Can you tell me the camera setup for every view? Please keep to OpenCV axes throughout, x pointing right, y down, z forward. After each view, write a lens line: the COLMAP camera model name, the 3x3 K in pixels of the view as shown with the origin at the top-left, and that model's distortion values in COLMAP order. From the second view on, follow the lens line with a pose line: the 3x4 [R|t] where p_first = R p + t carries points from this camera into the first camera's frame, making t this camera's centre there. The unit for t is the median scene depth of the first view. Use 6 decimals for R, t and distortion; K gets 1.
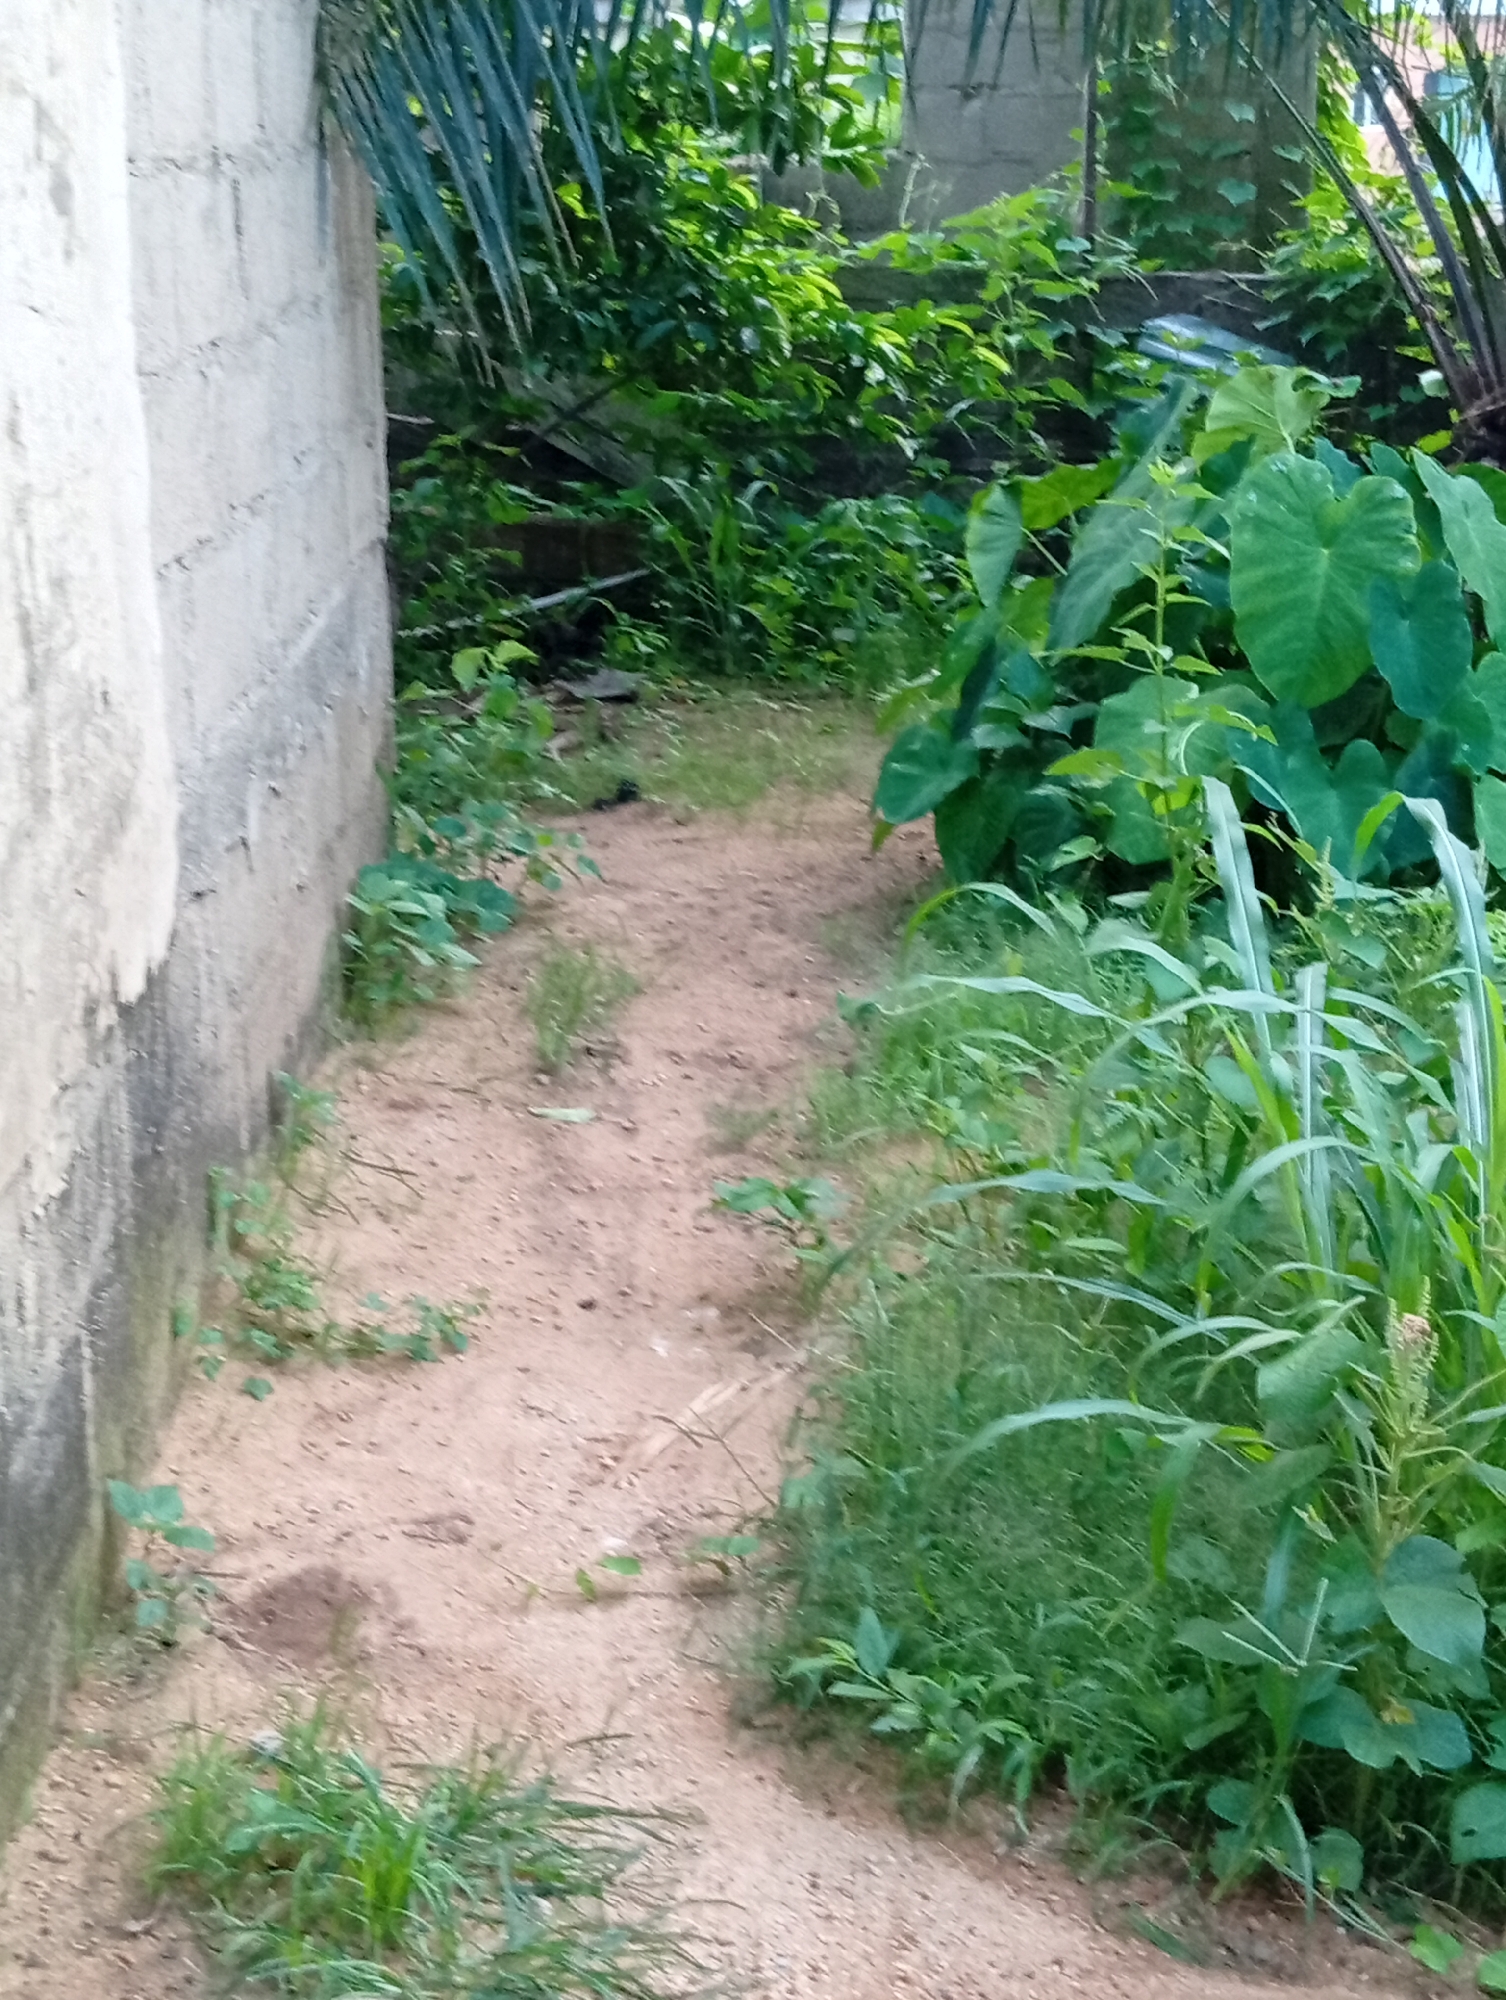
lens RADIAL K [[3208.0, 0, 767.0], [0, 3208.0, 998.3], [0, 0, 1]] dist [0.100071, 0.000000]
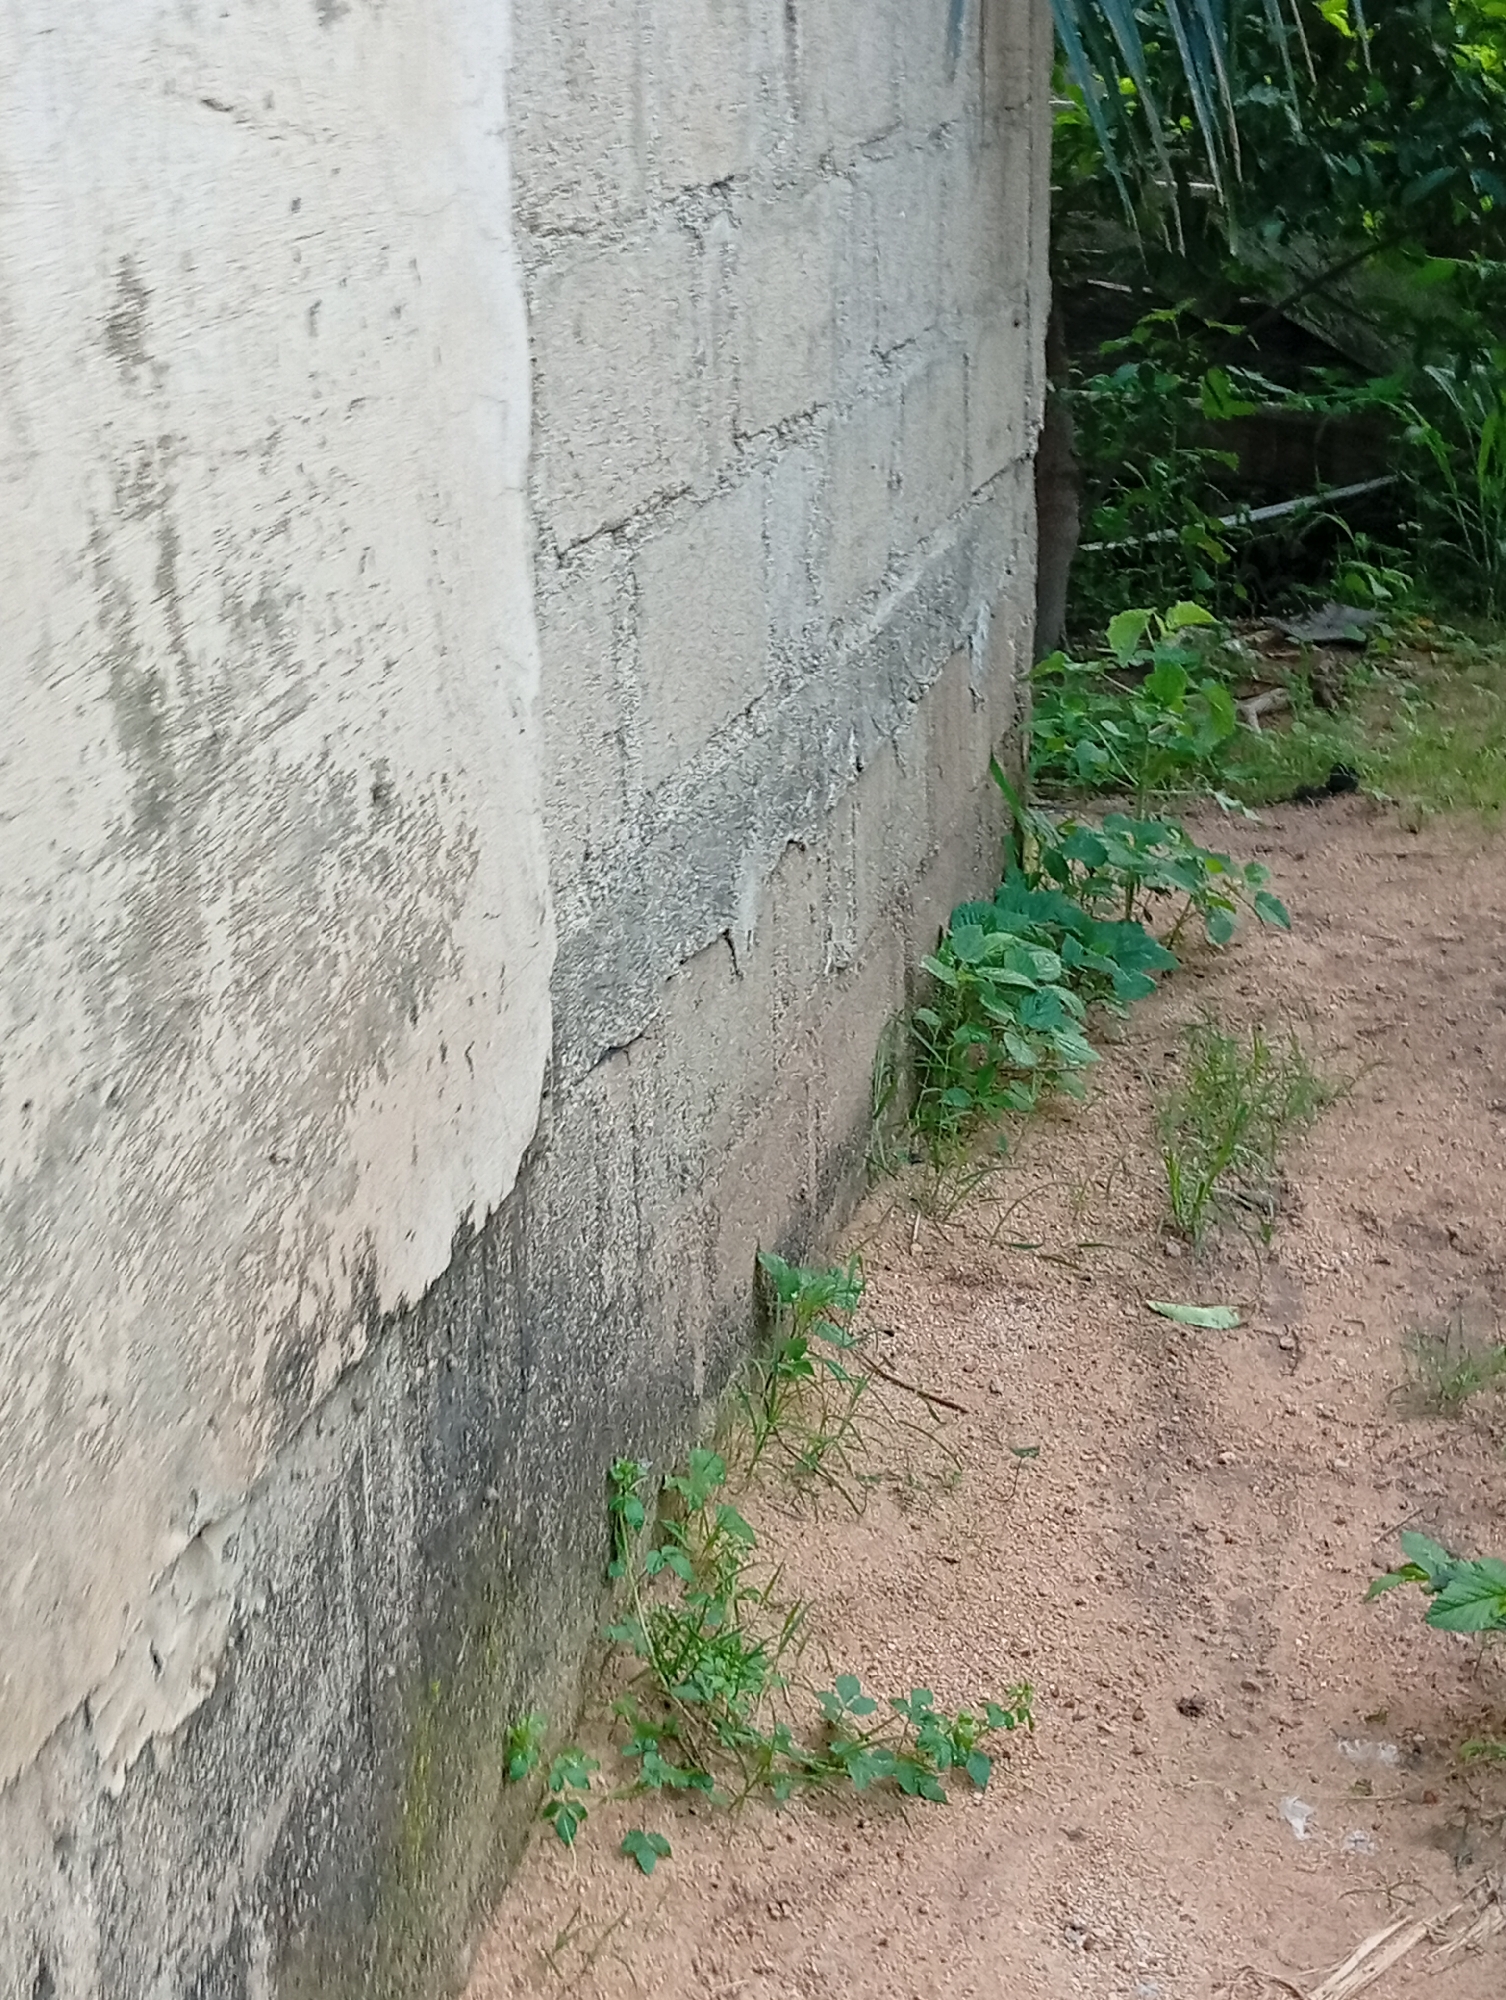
lens RADIAL K [[3208.0, 0, 747.0], [0, 3208.0, 1009.1], [0, 0, 1]] dist [0.100071, 0.000000]
pose [[0.971710, 0.073441, -0.224469, -0.006022], [-0.063330, 0.996641, 0.051927, -0.057916], [0.227528, -0.036242, 0.973097, 0.294156]]
